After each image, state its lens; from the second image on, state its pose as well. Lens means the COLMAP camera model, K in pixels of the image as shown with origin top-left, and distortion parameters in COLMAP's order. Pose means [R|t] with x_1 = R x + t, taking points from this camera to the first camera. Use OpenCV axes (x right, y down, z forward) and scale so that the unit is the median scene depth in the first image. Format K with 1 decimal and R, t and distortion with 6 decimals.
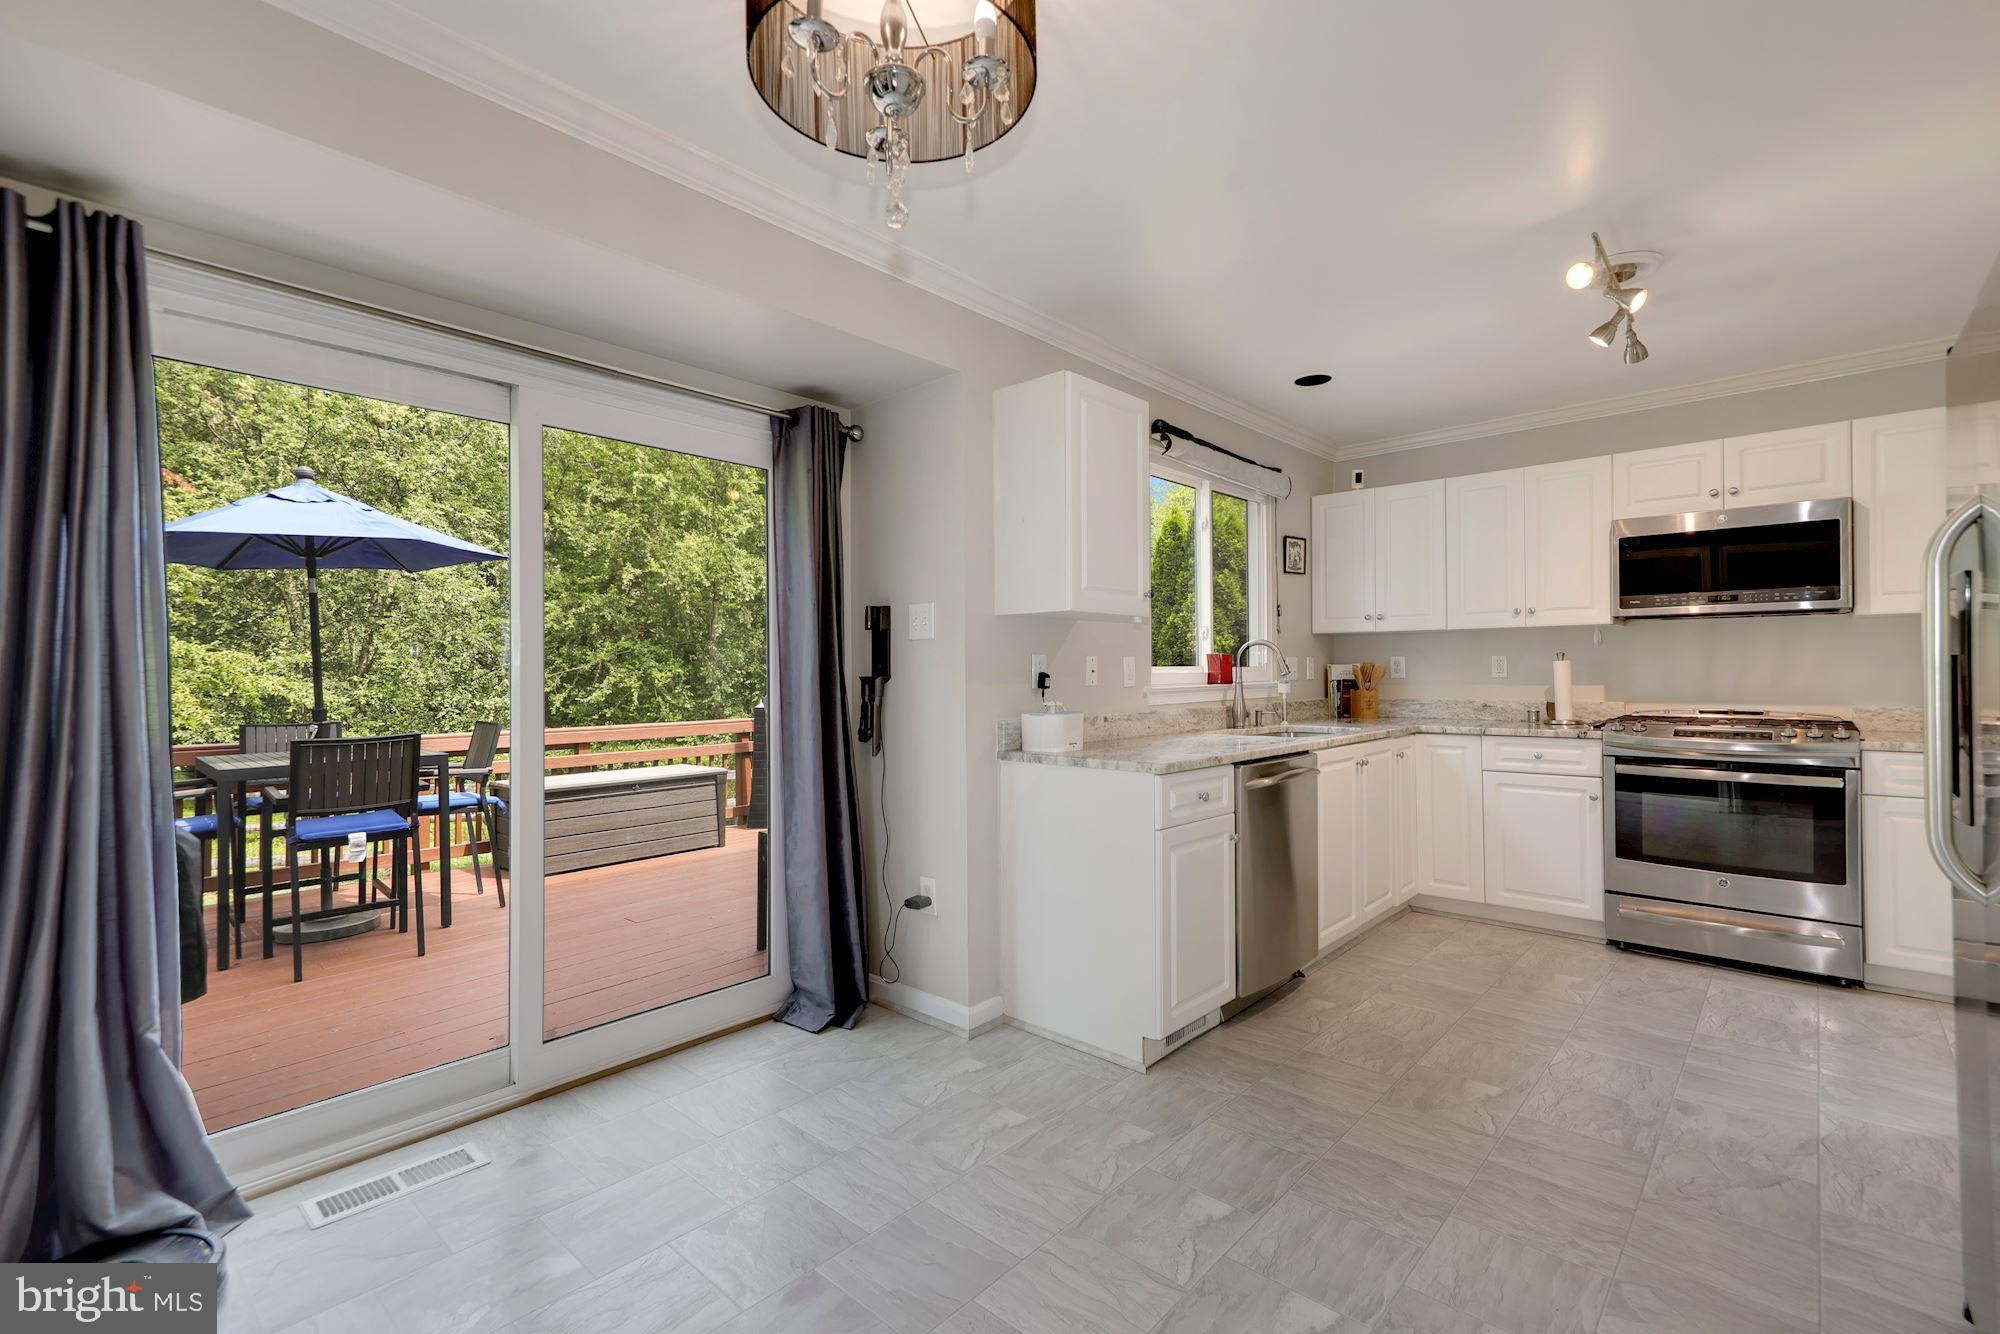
lens RADIAL K [[859.4, 0, 1000.0], [0, 859.4, 667.0], [0, 0, 1]] dist [0.002625, 0.000152]
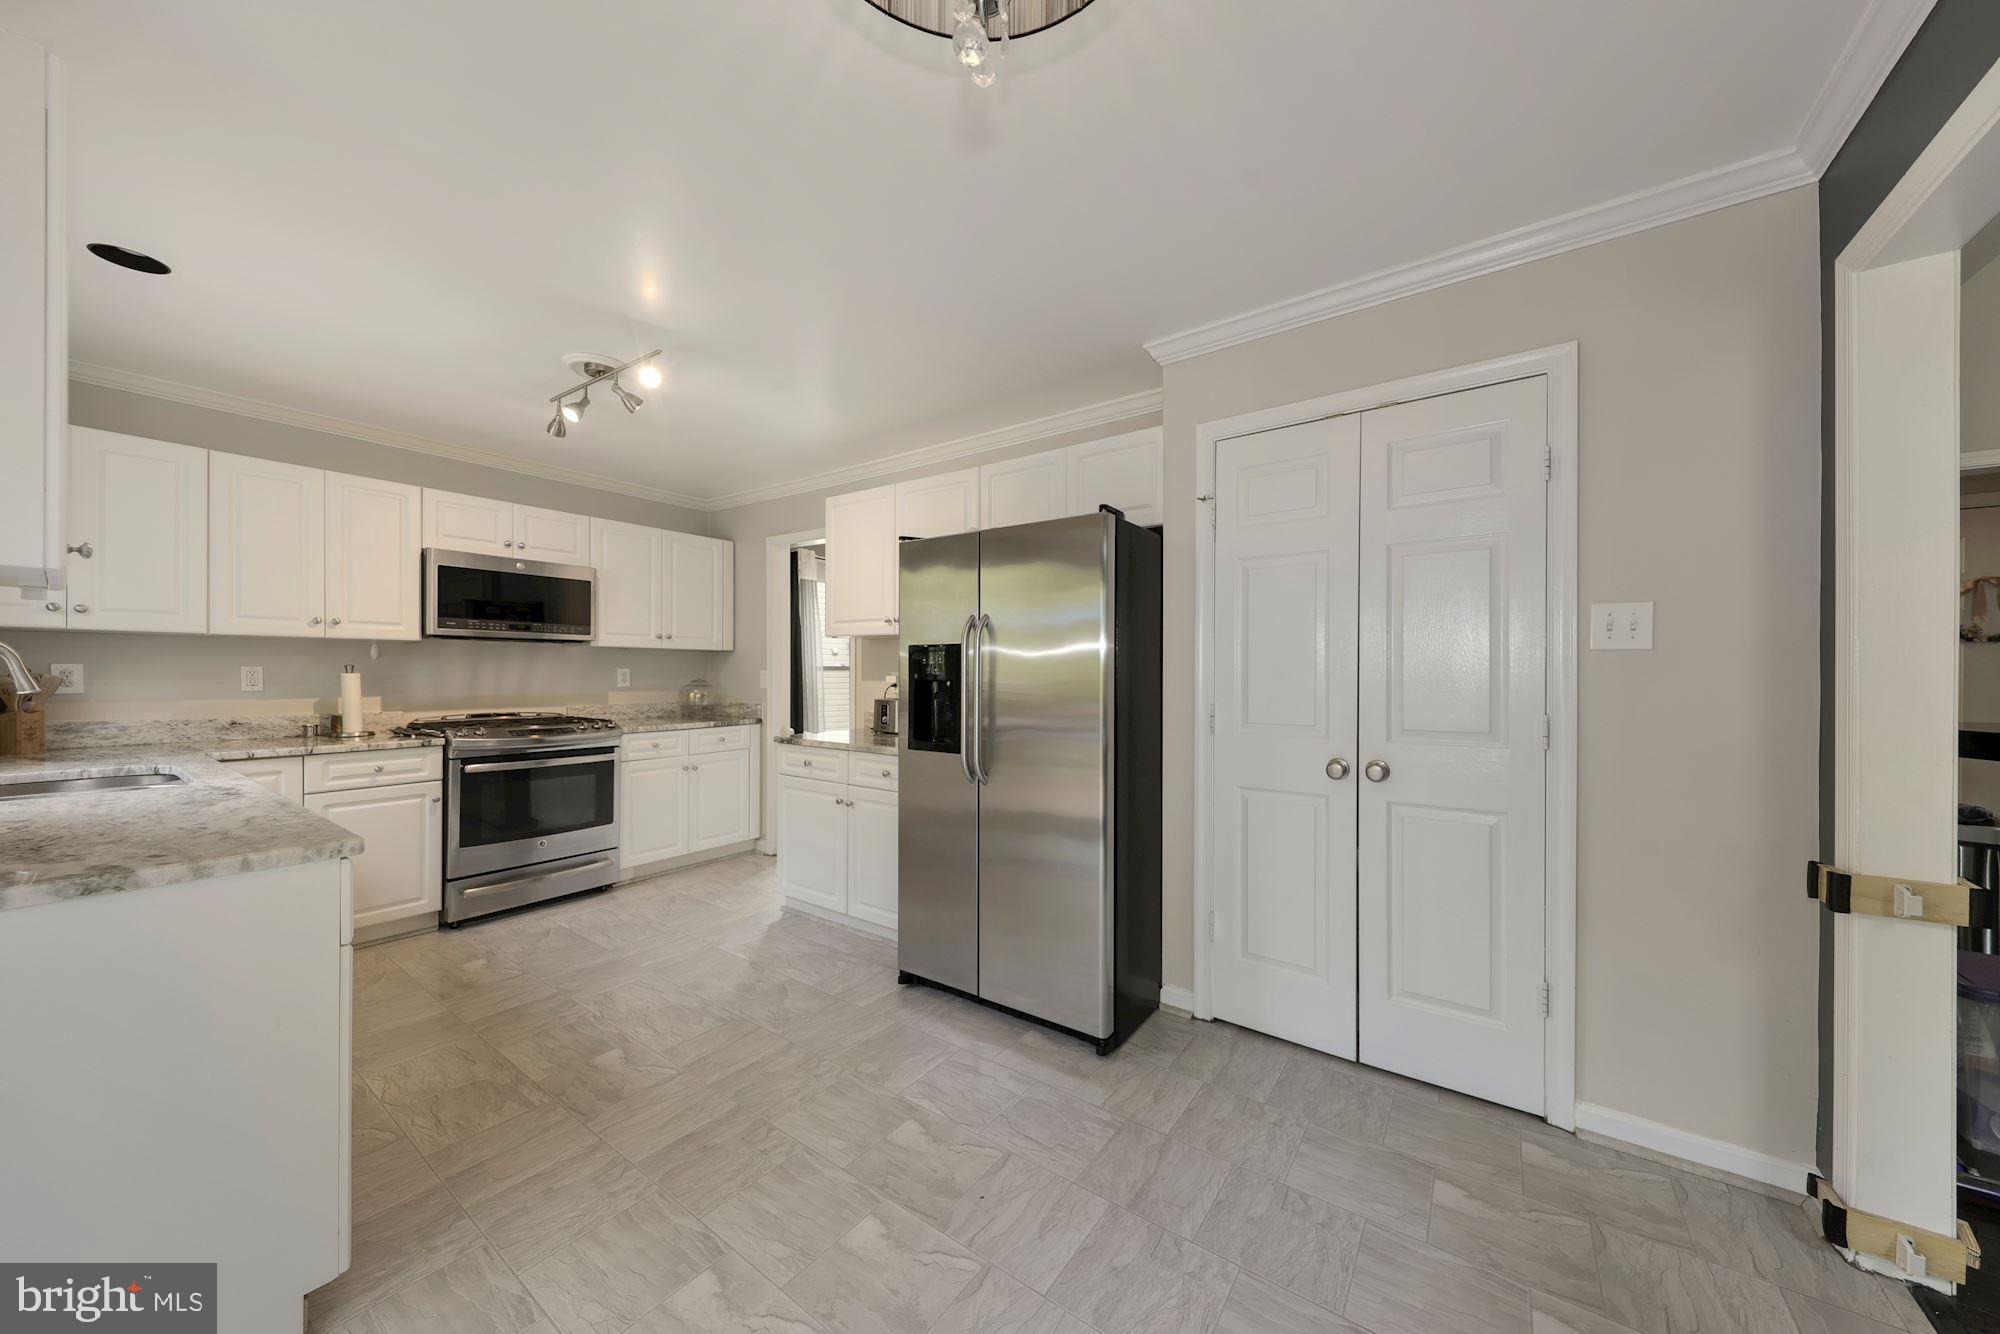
lens RADIAL K [[680.7, 0, 993.1], [0, 680.7, 673.4], [0, 0, 1]] dist [-0.000942, -0.000058]
pose [[-0.103006, 0.007997, 0.994649, -0.262024], [-0.004852, 0.999952, -0.008542, -0.004781], [-0.994669, -0.005706, -0.102962, 0.410766]]
